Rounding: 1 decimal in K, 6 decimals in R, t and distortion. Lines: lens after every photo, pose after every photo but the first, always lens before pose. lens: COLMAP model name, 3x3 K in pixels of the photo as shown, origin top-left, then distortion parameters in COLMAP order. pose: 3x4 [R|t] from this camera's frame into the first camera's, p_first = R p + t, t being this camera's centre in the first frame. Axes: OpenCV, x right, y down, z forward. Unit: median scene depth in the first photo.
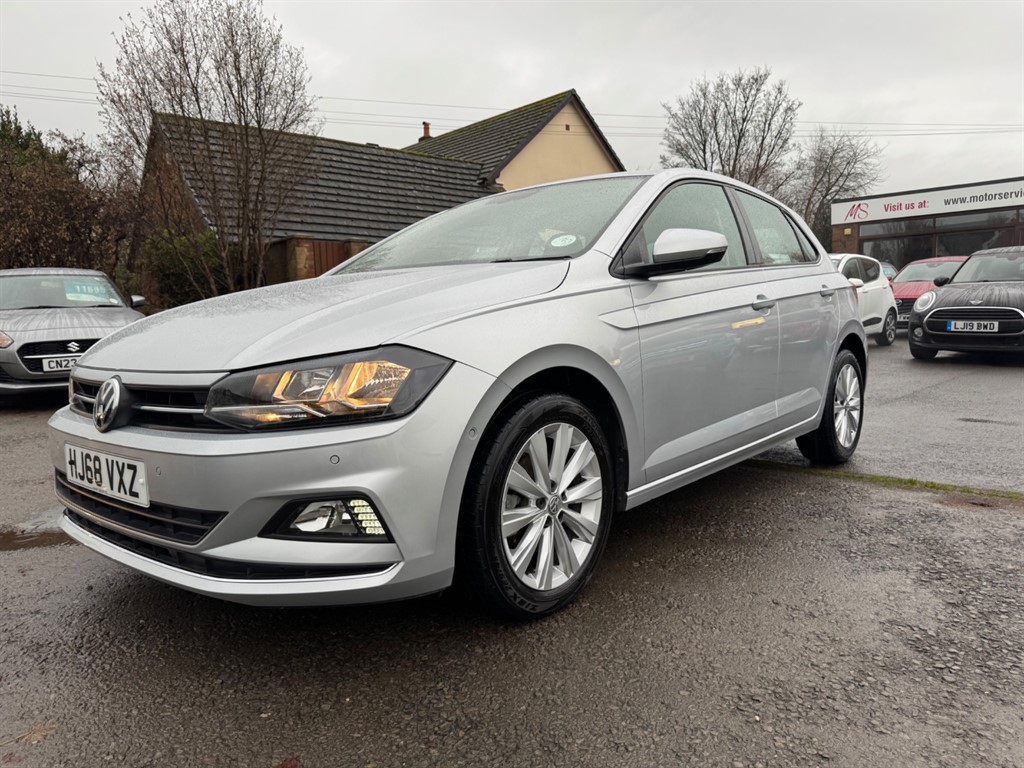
lens RADIAL K [[750.2, 0, 510.3], [0, 750.2, 407.1], [0, 0, 1]] dist [0.014801, -0.026252]
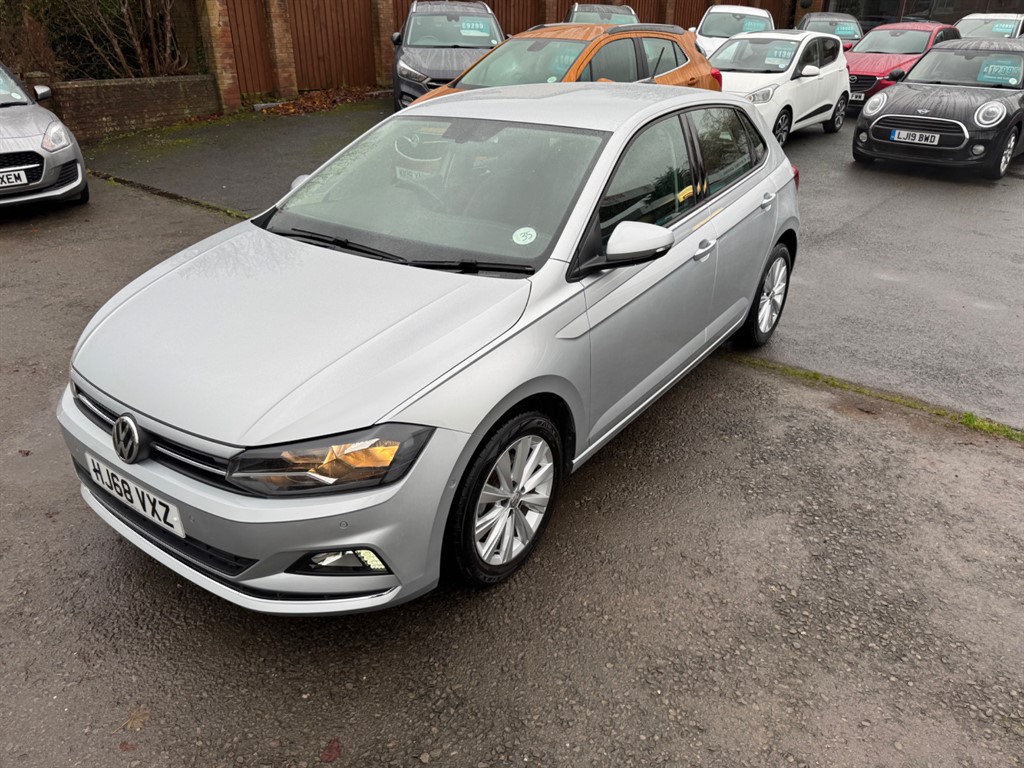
lens RADIAL K [[750.2, 0, 510.3], [0, 750.2, 407.1], [0, 0, 1]] dist [0.014801, -0.026252]
pose [[0.996656, -0.015501, 0.080226, -0.051156], [-0.014181, 0.934130, 0.356652, -0.508604], [-0.080470, -0.356597, 0.930786, -0.099099]]
